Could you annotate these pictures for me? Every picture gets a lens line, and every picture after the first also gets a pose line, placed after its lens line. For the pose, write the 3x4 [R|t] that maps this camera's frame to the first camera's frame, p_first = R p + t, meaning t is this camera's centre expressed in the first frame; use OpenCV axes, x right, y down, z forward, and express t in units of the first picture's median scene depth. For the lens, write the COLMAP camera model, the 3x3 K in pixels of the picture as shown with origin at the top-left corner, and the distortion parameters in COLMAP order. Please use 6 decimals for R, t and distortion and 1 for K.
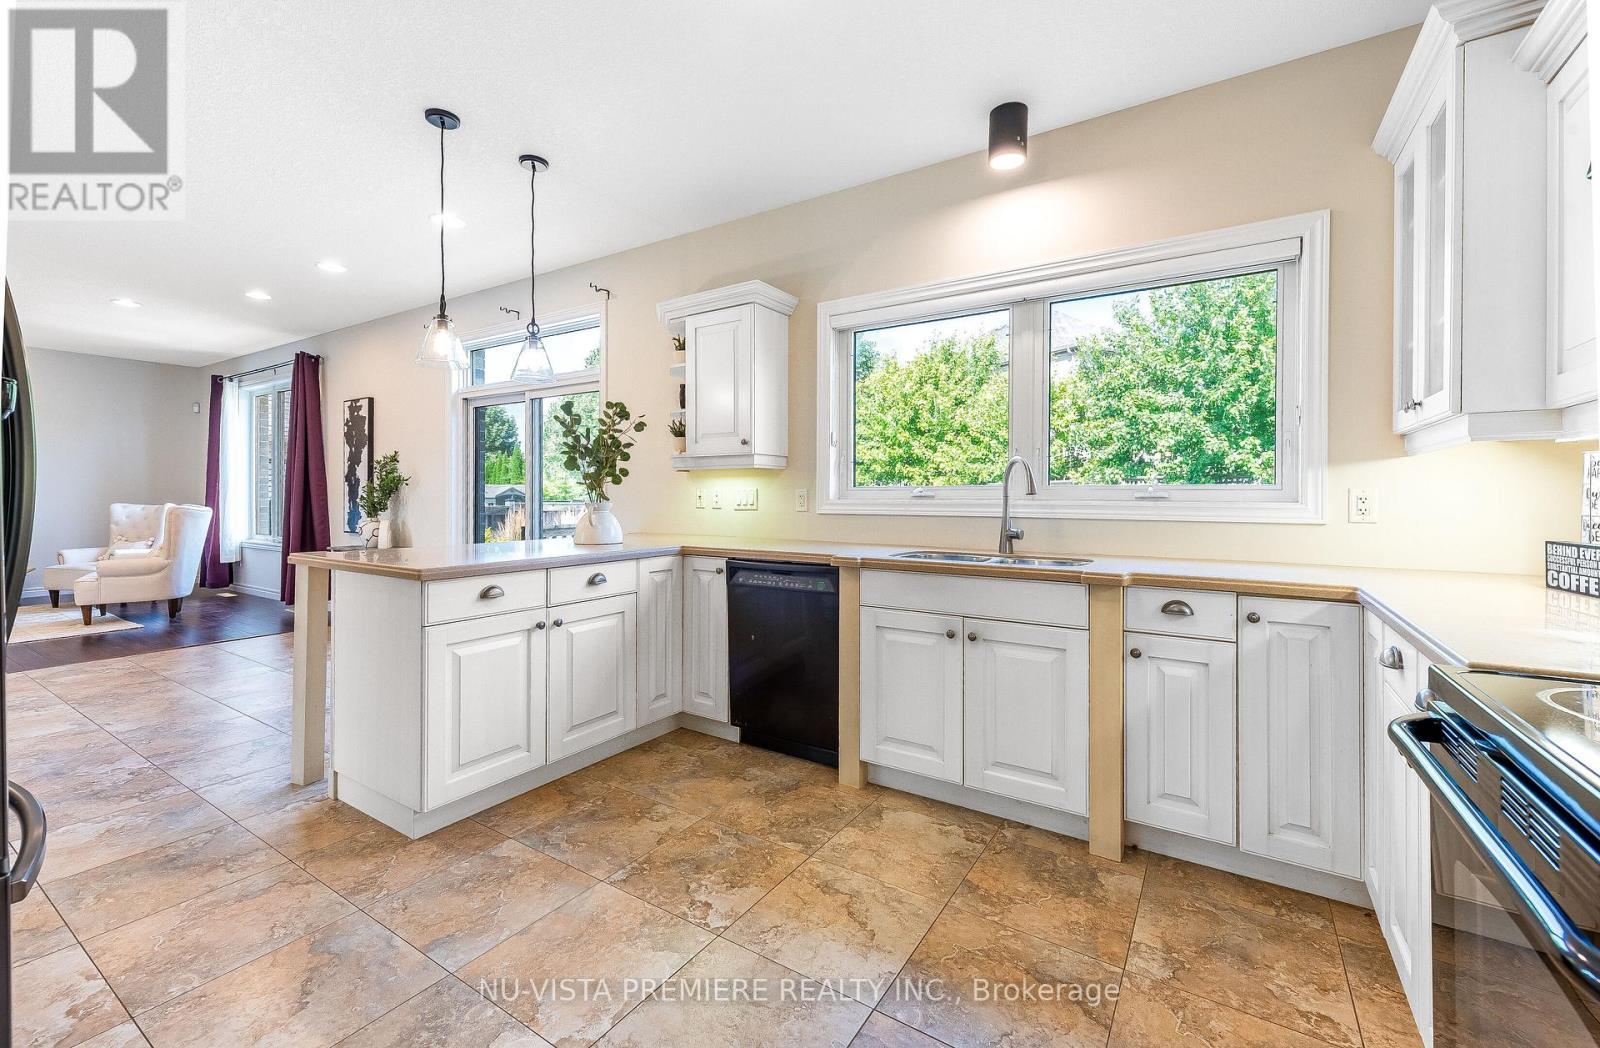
lens RADIAL K [[657.3, 0, 793.0], [0, 657.3, 500.3], [0, 0, 1]] dist [0.021244, -0.010239]
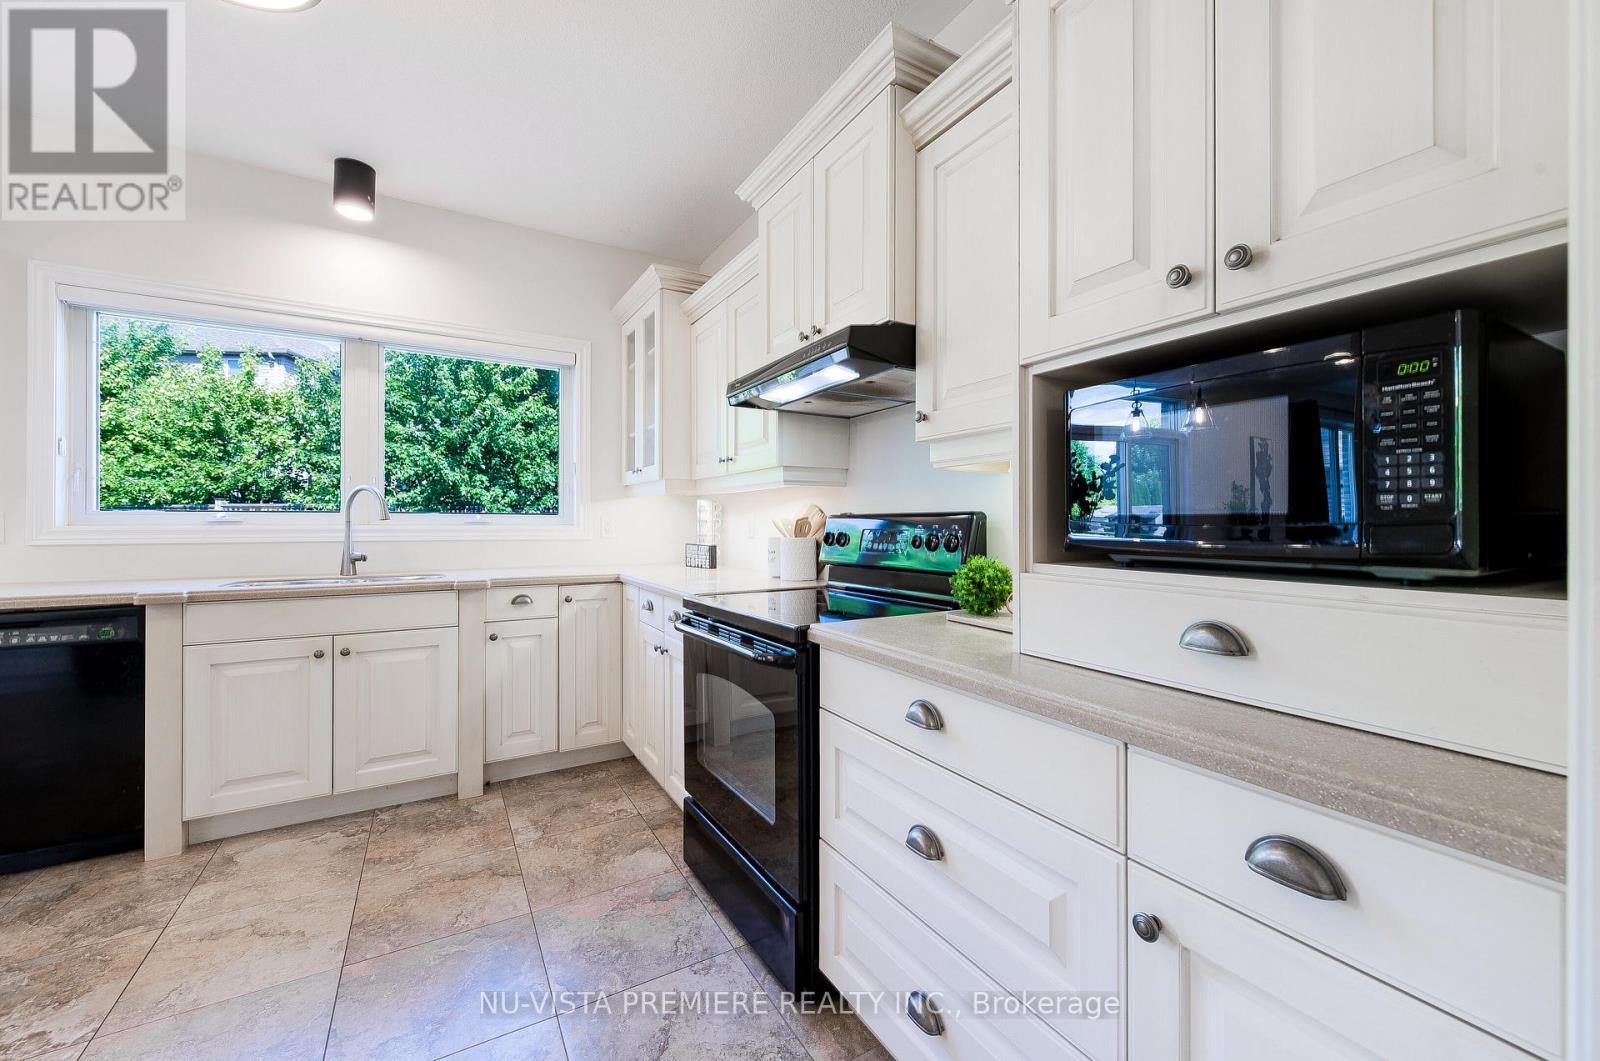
lens RADIAL K [[635.0, 0, 799.1], [0, 635.0, 526.6], [0, 0, 1]] dist [0.001145, 0.000030]
pose [[0.450993, -0.005939, 0.892508, -0.340137], [0.004601, 0.999980, 0.004329, 0.000783], [-0.892516, 0.002154, 0.451011, -0.141235]]
